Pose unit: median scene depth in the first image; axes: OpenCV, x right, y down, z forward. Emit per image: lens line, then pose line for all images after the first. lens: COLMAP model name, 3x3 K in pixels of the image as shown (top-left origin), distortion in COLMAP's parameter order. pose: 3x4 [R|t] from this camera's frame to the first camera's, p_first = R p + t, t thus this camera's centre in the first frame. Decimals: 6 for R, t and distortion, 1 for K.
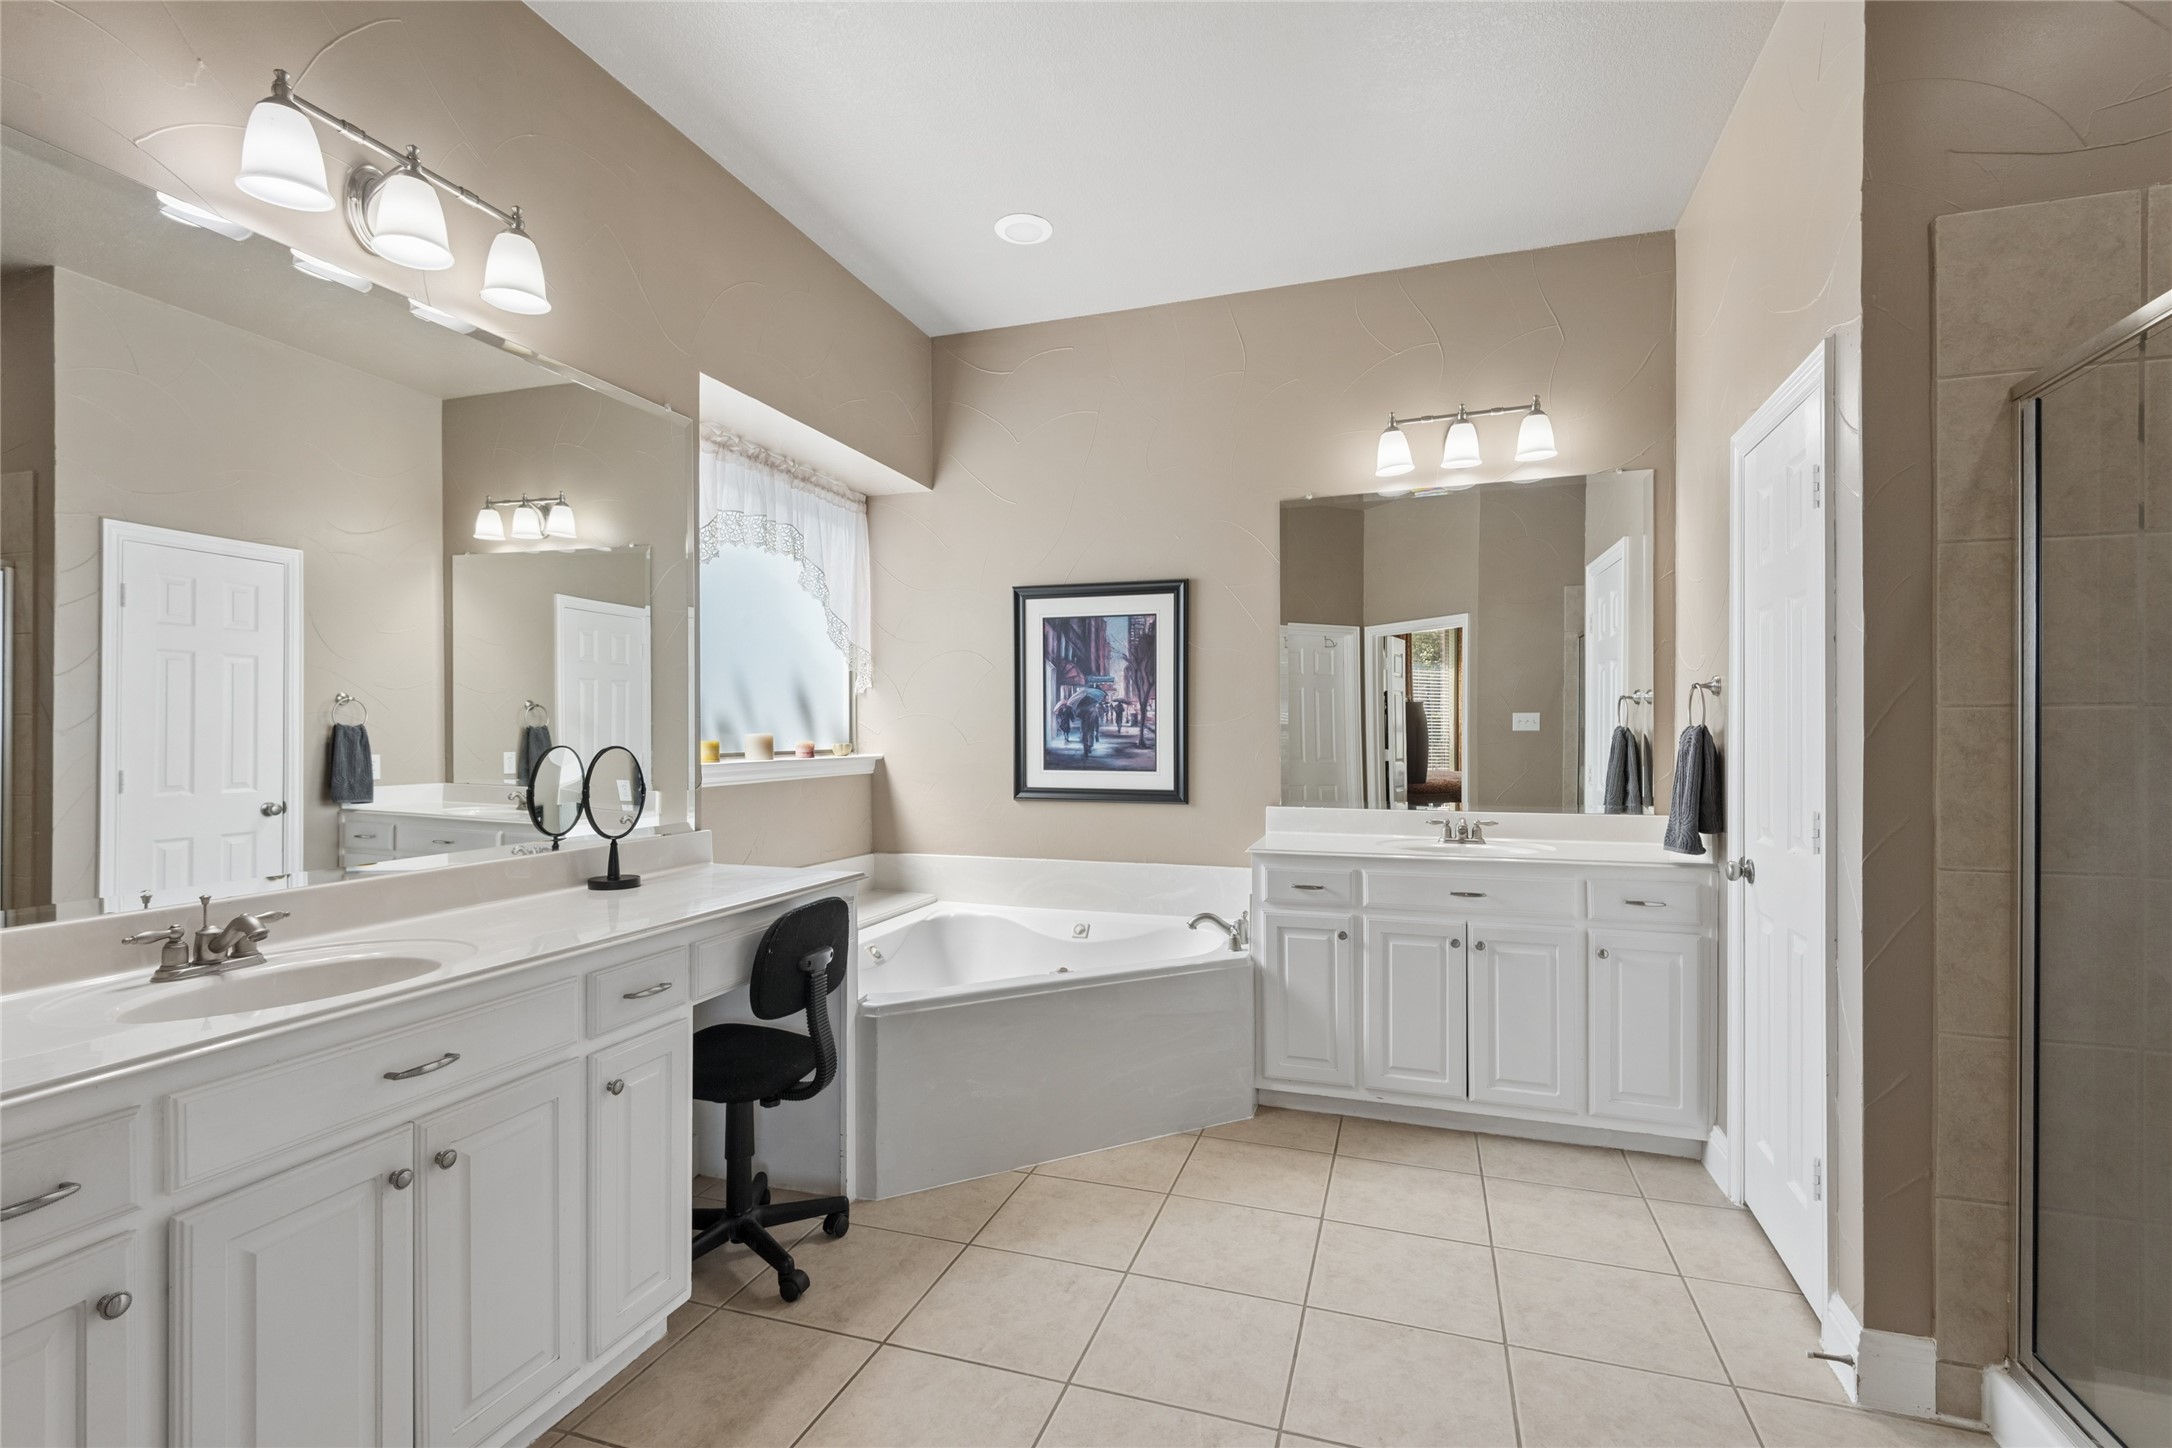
lens RADIAL K [[984.1, 0, 1087.3], [0, 984.1, 727.7], [0, 0, 1]] dist [0.020205, -0.013471]
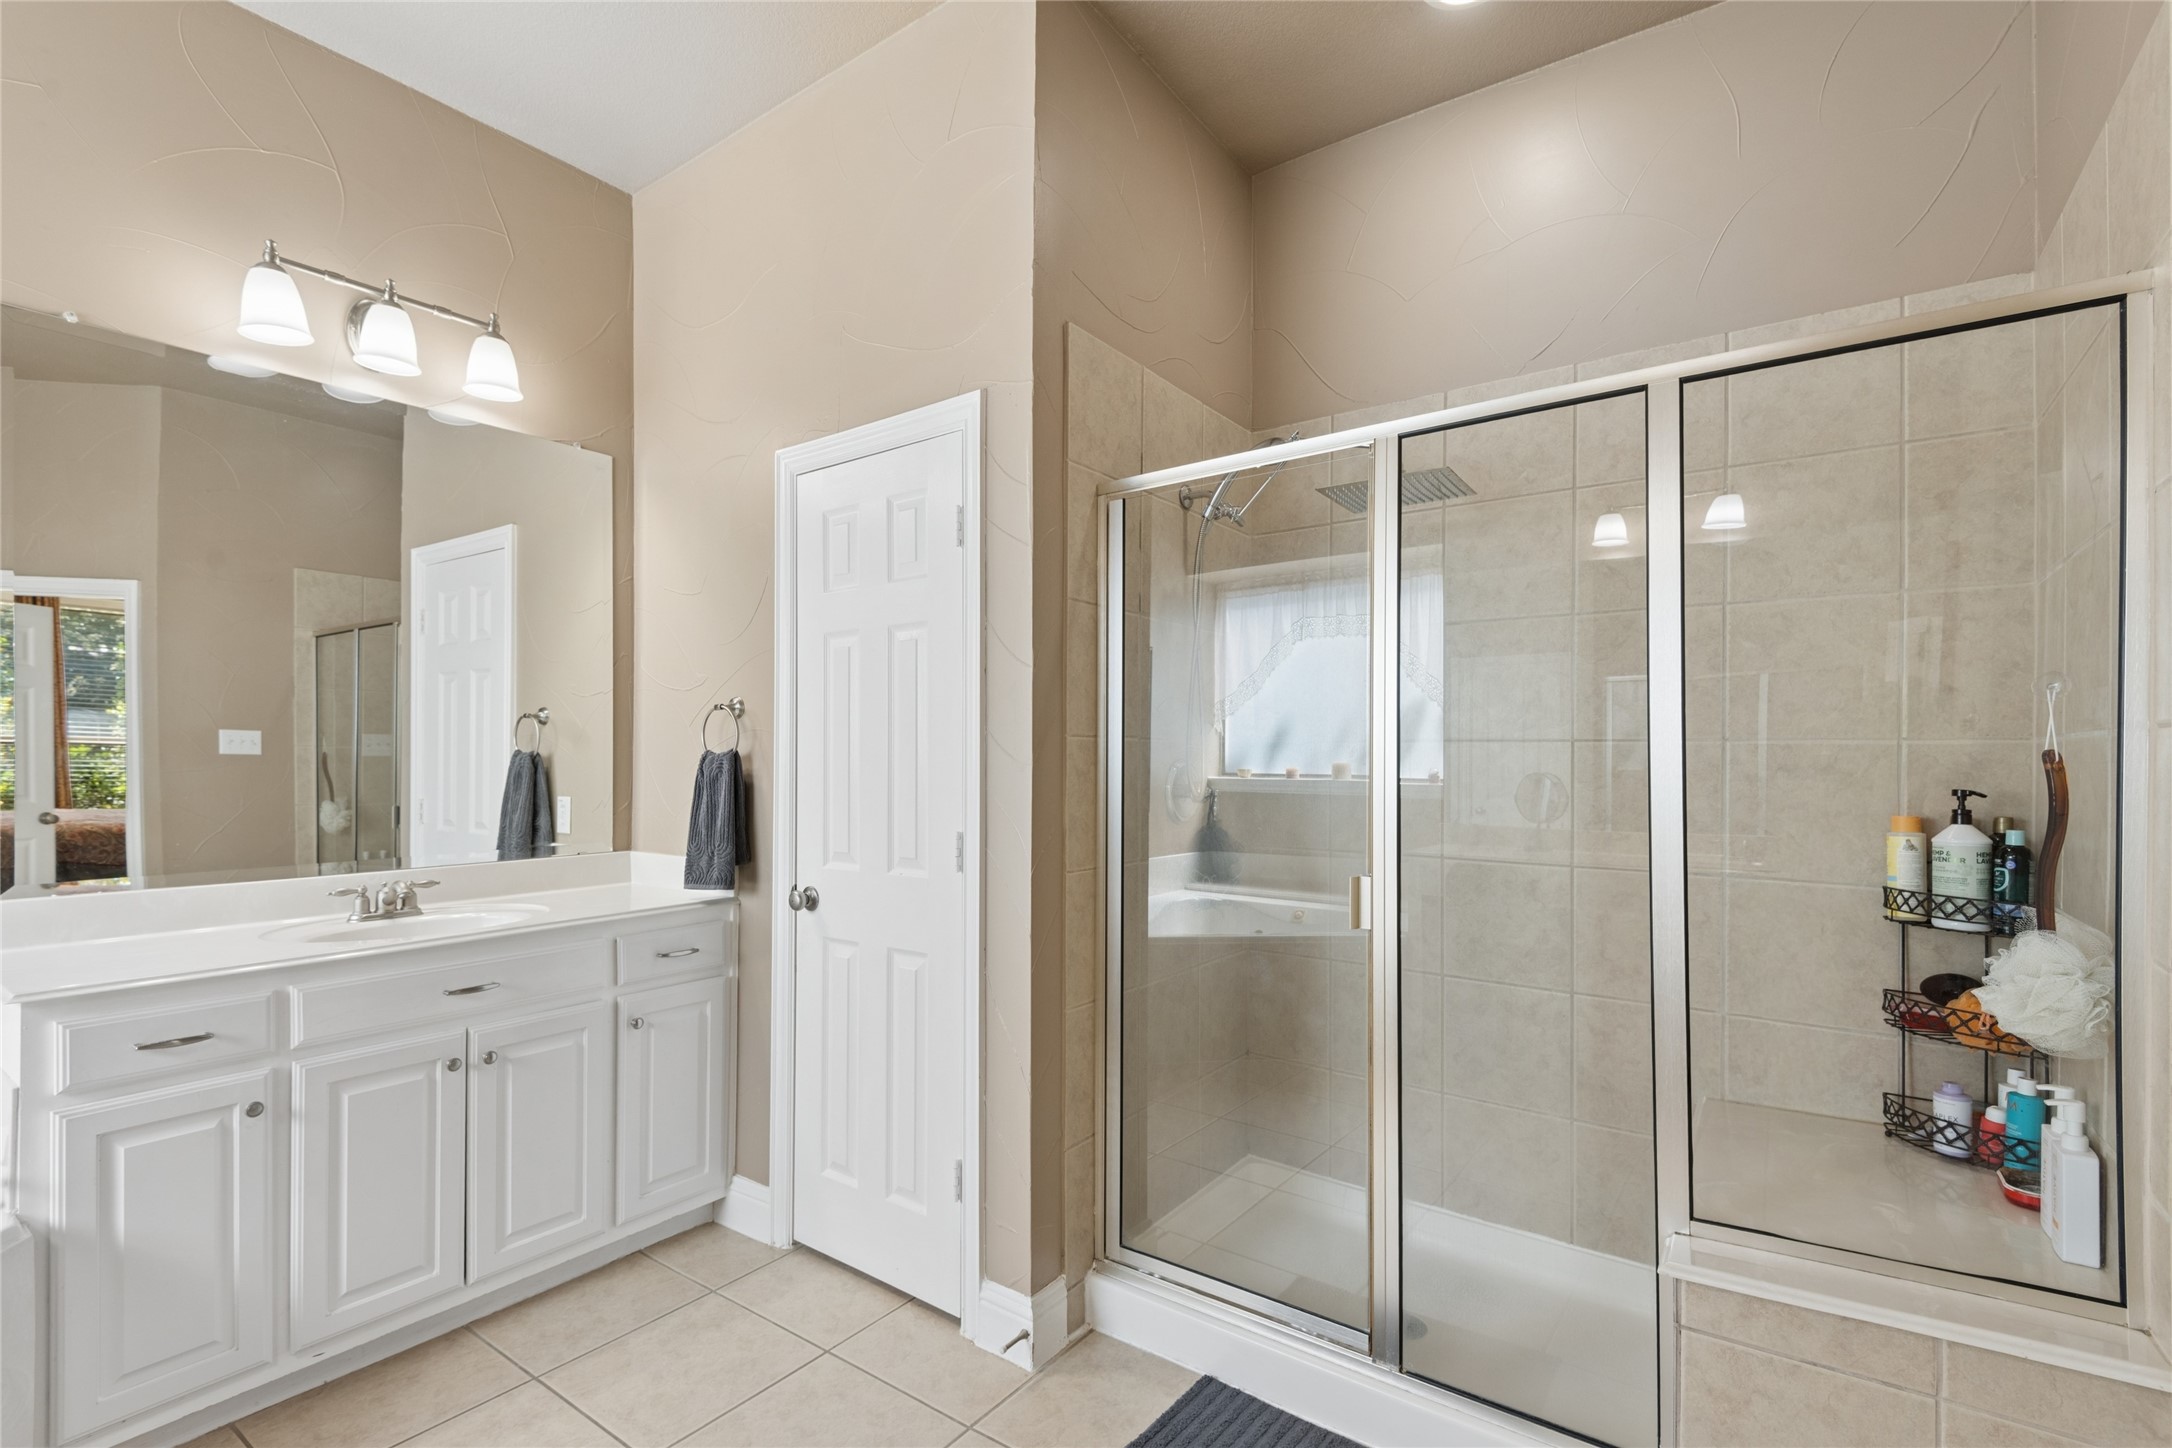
lens RADIAL K [[984.1, 0, 1099.9], [0, 984.1, 755.0], [0, 0, 1]] dist [0.020205, -0.013471]
pose [[0.291076, 0.005570, 0.956684, -0.155720], [-0.007154, 0.999968, -0.003645, 0.003015], [-0.956673, -0.005783, 0.291106, 0.374643]]
